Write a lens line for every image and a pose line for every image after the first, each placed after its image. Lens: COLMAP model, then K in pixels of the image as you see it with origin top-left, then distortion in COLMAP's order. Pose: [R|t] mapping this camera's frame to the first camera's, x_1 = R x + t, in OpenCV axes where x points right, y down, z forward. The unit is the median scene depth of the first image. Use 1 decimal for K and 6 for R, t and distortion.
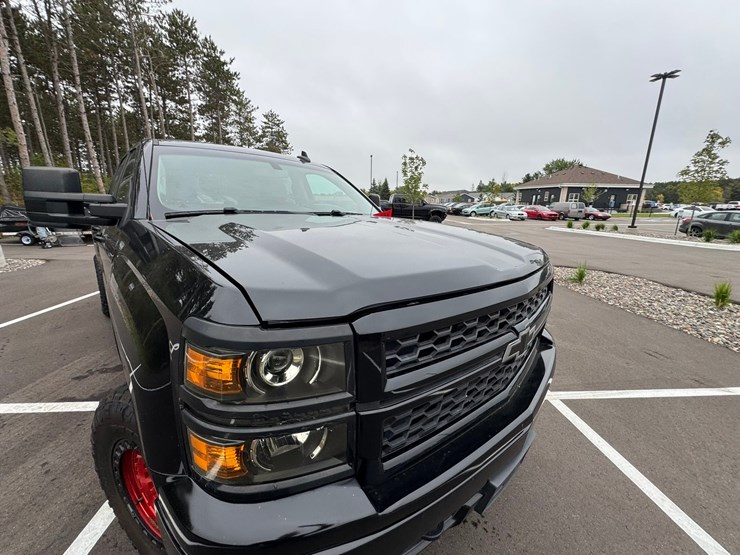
lens RADIAL K [[294.4, 0, 369.2], [0, 294.4, 277.3], [0, 0, 1]] dist [-0.003062, 0.000265]
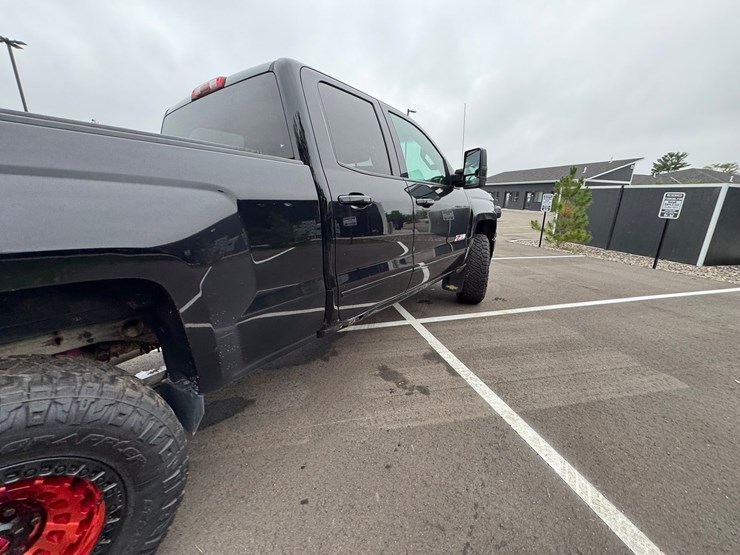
lens RADIAL K [[294.4, 0, 368.7], [0, 294.4, 277.4], [0, 0, 1]] dist [-0.003062, 0.000265]
pose [[-0.171967, -0.277404, 0.945238, -0.129701], [0.219185, 0.924705, 0.311254, -0.017091], [-0.960409, 0.260707, -0.098216, 0.091269]]
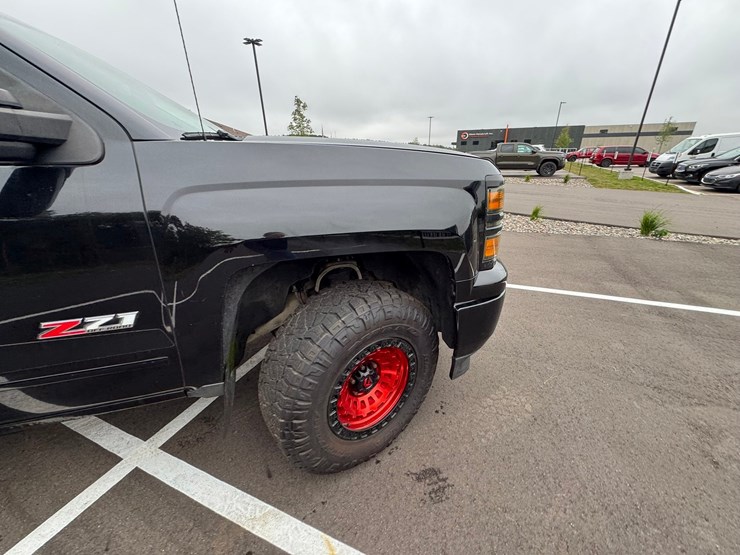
lens RADIAL K [[294.4, 0, 368.4], [0, 294.4, 277.7], [0, 0, 1]] dist [-0.003062, 0.000265]
pose [[0.462496, -0.364898, 0.808051, -0.053816], [0.246816, 0.928345, 0.277953, 0.000556], [-0.851575, 0.070888, 0.519419, 0.013864]]
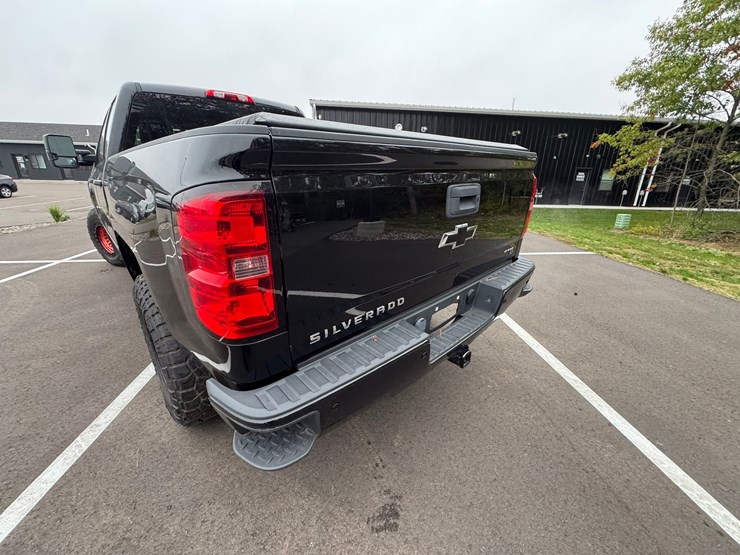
lens RADIAL K [[294.4, 0, 369.1], [0, 294.4, 277.4], [0, 0, 1]] dist [-0.003062, 0.000265]
pose [[-0.999275, -0.034240, -0.016630, -0.097224], [-0.037724, 0.832471, 0.552782, -0.045366], [-0.005083, 0.553009, -0.833160, 0.199900]]
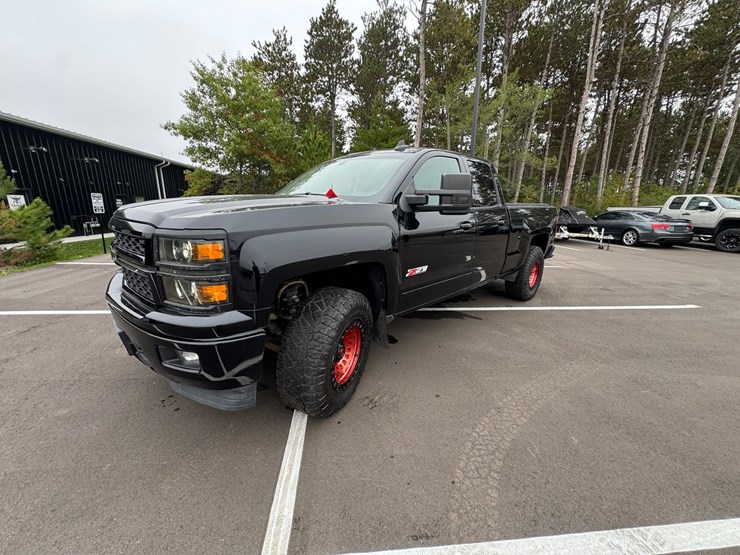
lens RADIAL K [[294.4, 0, 368.3], [0, 294.4, 275.8], [0, 0, 1]] dist [-0.003062, 0.000265]
pose [[0.009861, 0.211850, -0.977252, 0.076190], [-0.256002, 0.945264, 0.202333, -0.013298], [0.966626, 0.248183, 0.063555, 0.078758]]
